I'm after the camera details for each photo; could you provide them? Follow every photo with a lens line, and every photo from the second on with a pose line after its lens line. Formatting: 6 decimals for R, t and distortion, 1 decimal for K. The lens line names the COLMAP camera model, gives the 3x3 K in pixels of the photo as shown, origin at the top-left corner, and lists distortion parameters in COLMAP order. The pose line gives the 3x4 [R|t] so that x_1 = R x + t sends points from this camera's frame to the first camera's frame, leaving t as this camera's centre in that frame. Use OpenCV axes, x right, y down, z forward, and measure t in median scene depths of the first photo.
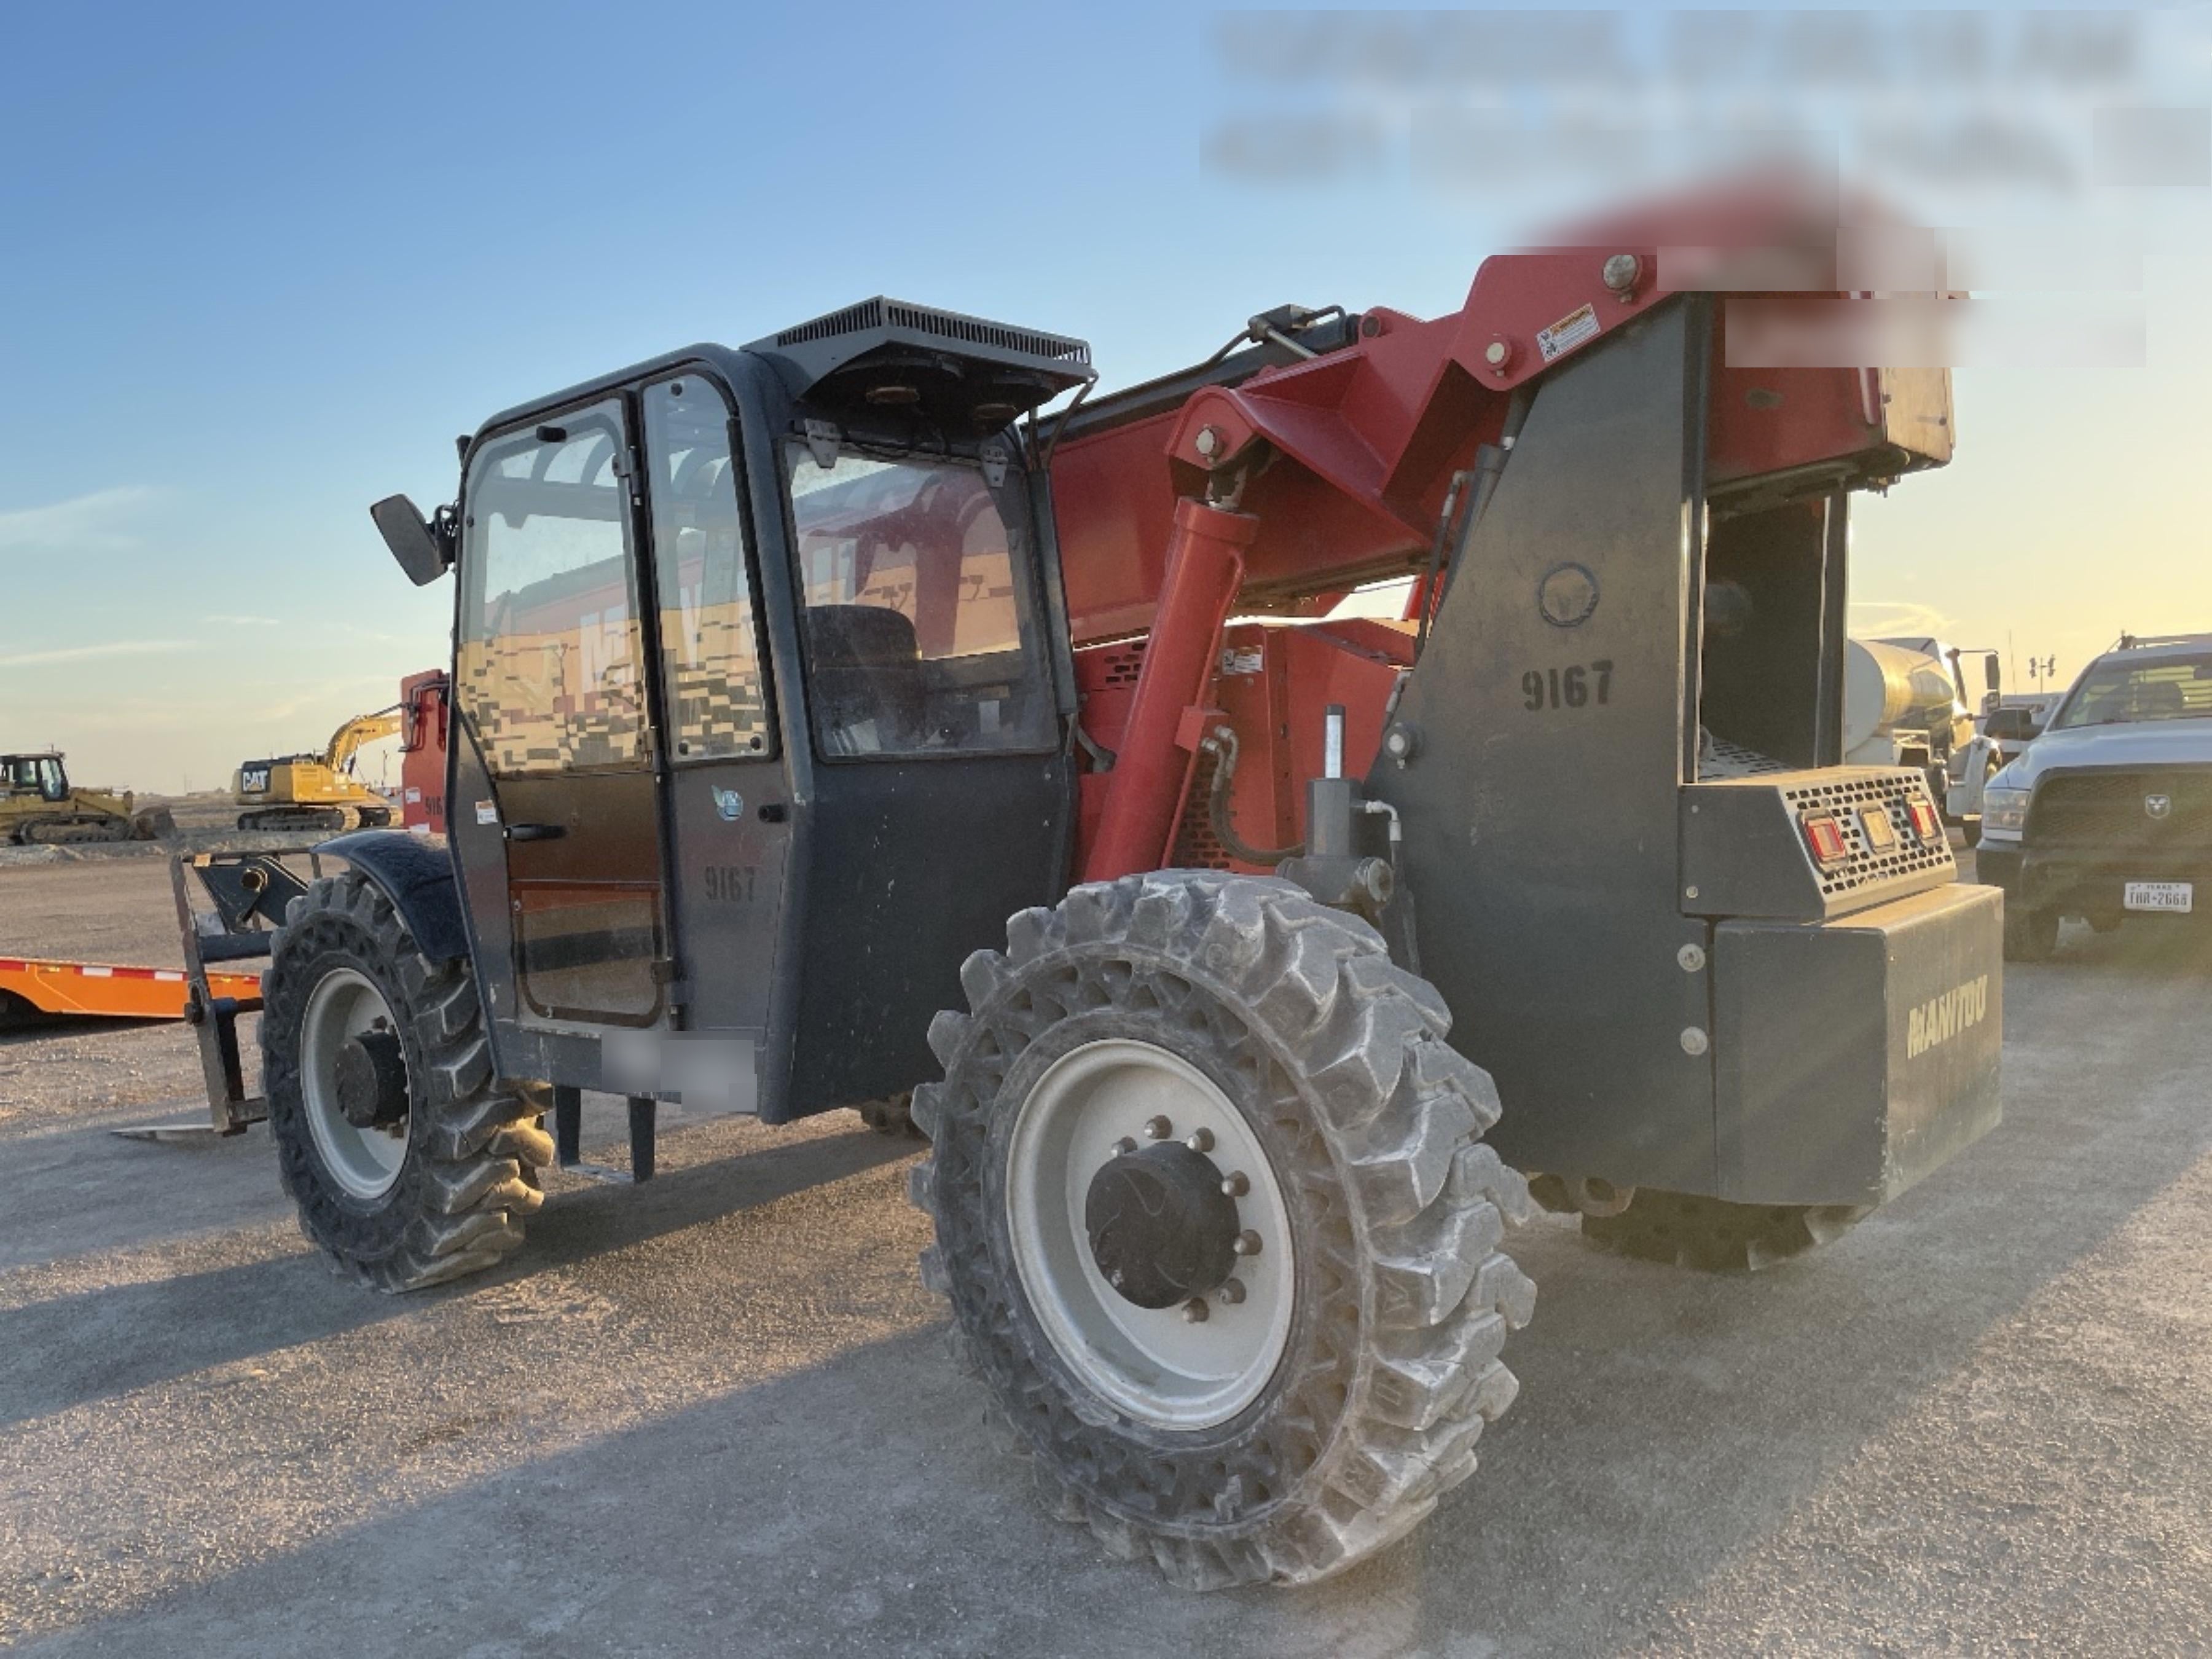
lens RADIAL K [[1677.3, 0, 1104.1], [0, 1677.3, 840.7], [0, 0, 1]] dist [0.070507, -0.082858]
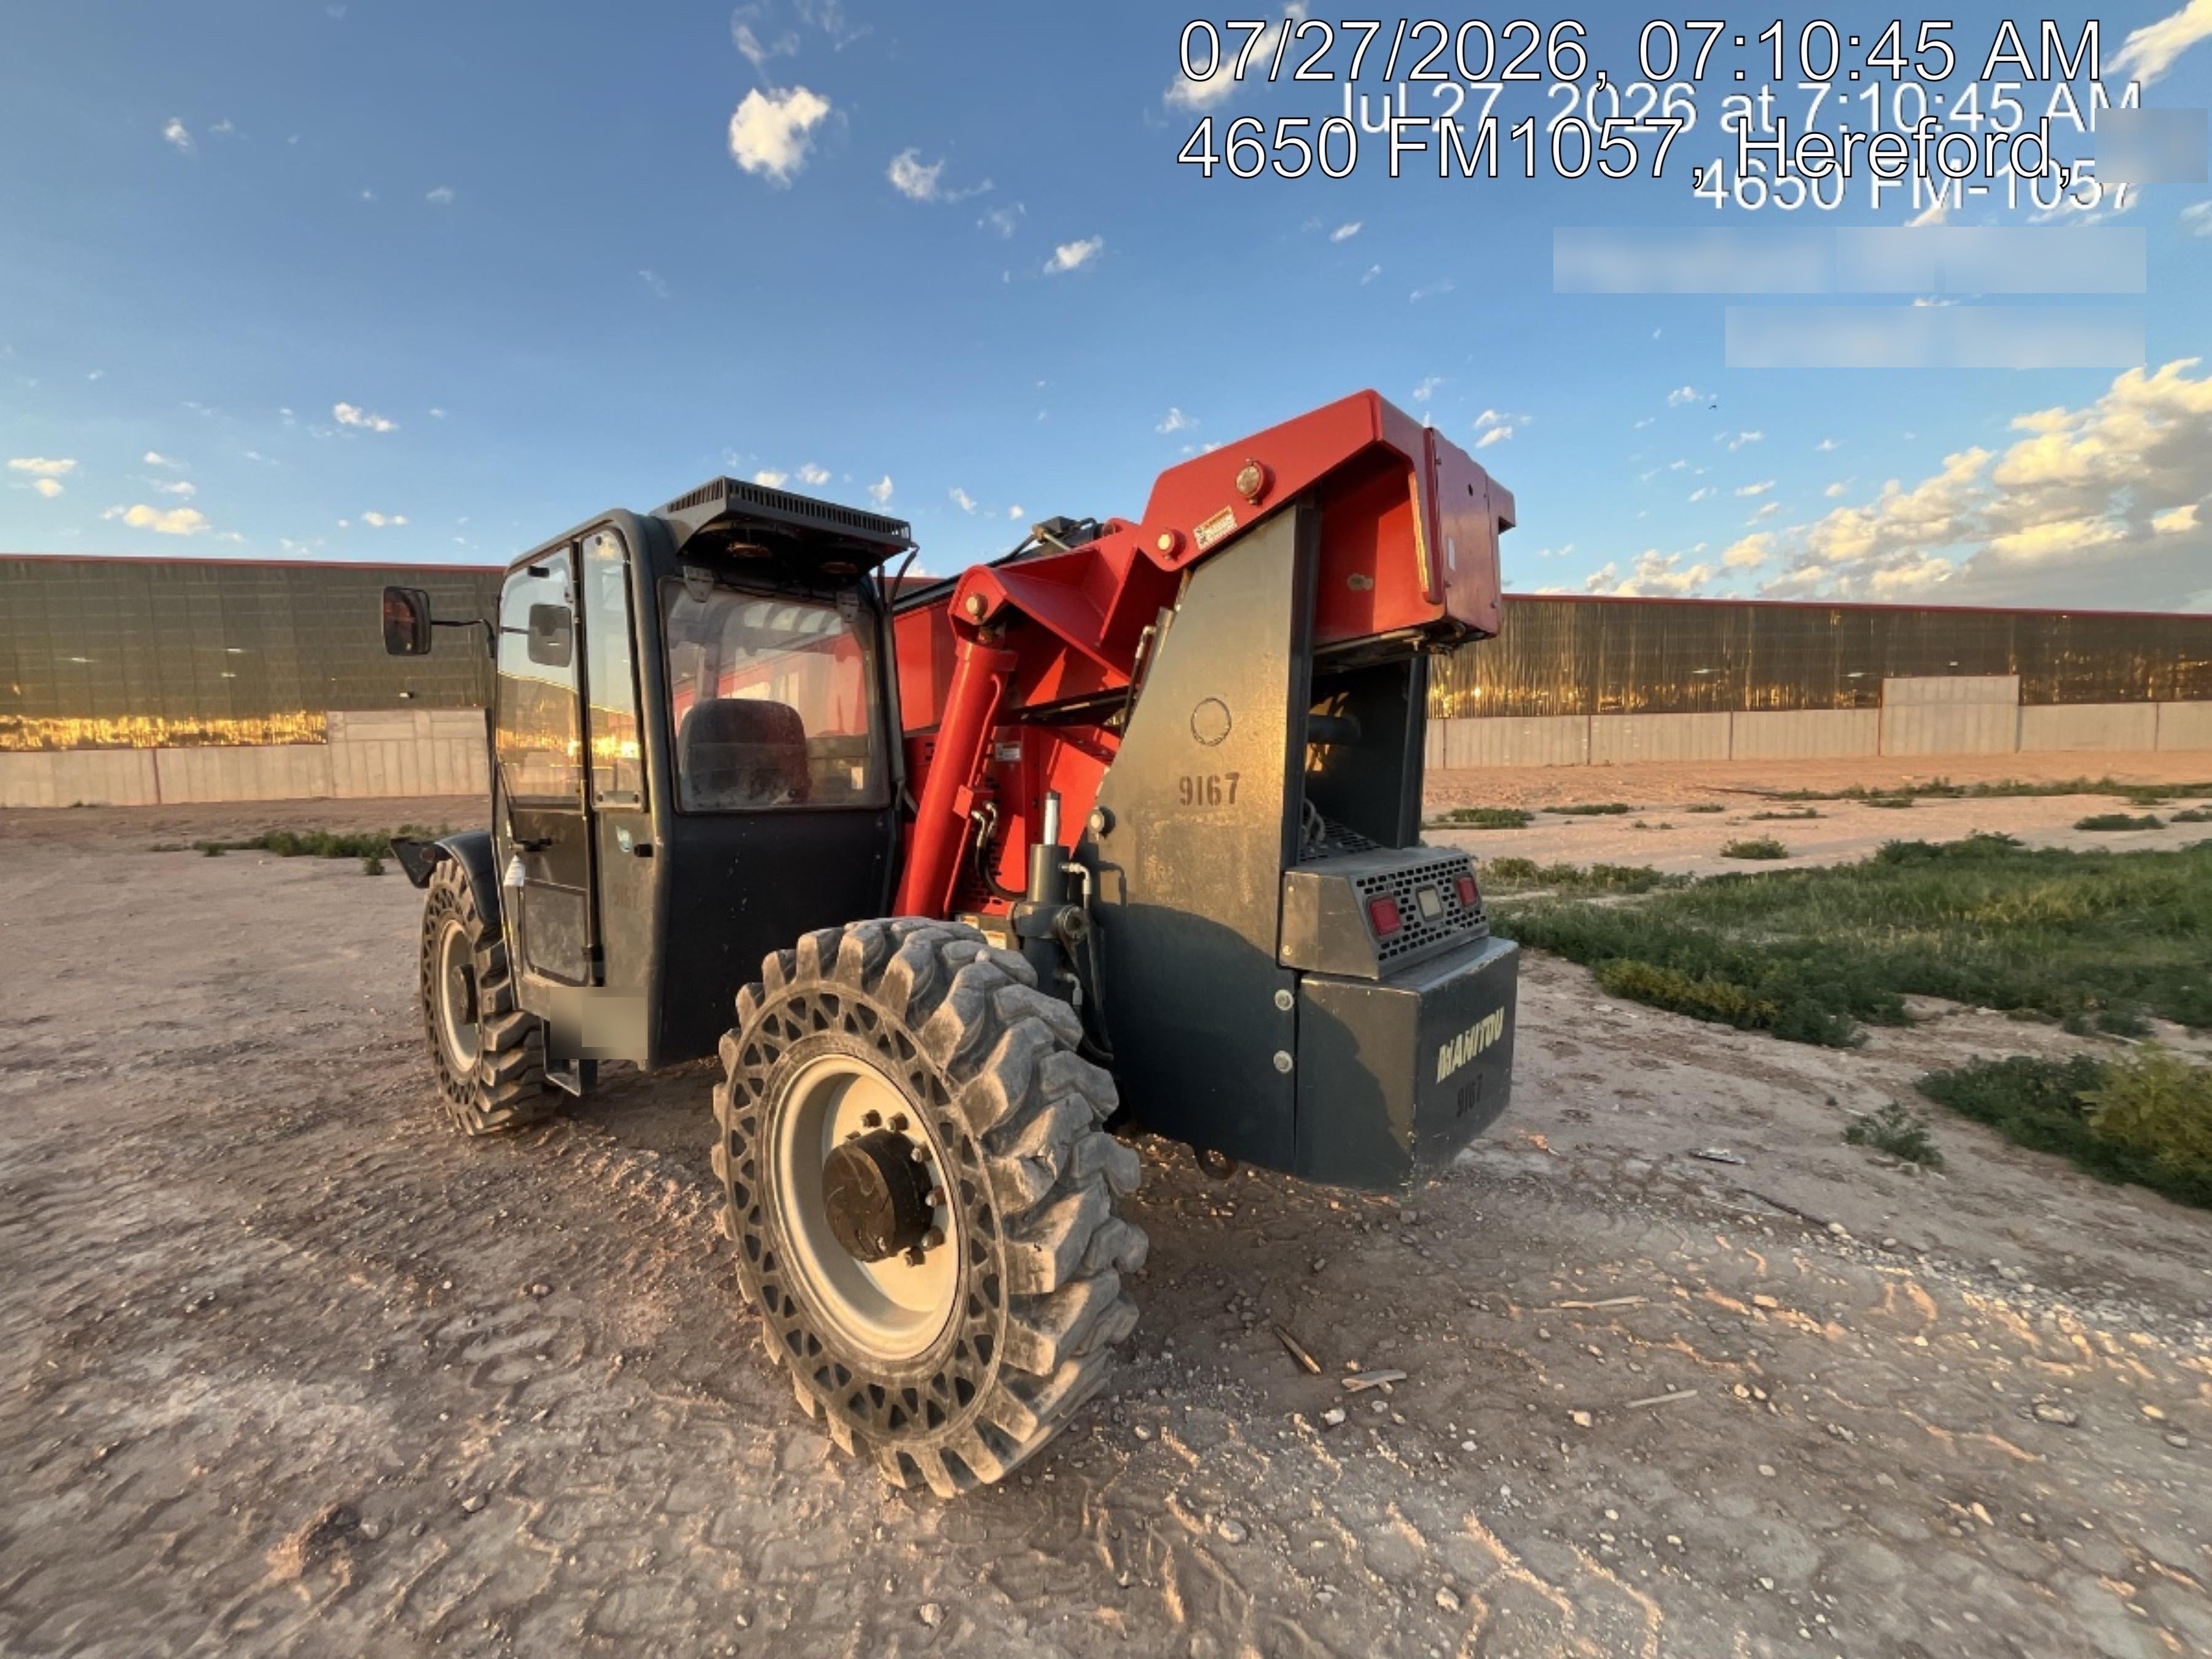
lens RADIAL K [[897.9, 0, 1110.9], [0, 897.9, 827.2], [0, 0, 1]] dist [-0.002632, 0.000140]
pose [[0.998521, 0.045034, 0.030471, 0.161985], [-0.045138, 0.998977, 0.002726, -0.055103], [-0.030317, -0.004097, 0.999532, 0.262333]]
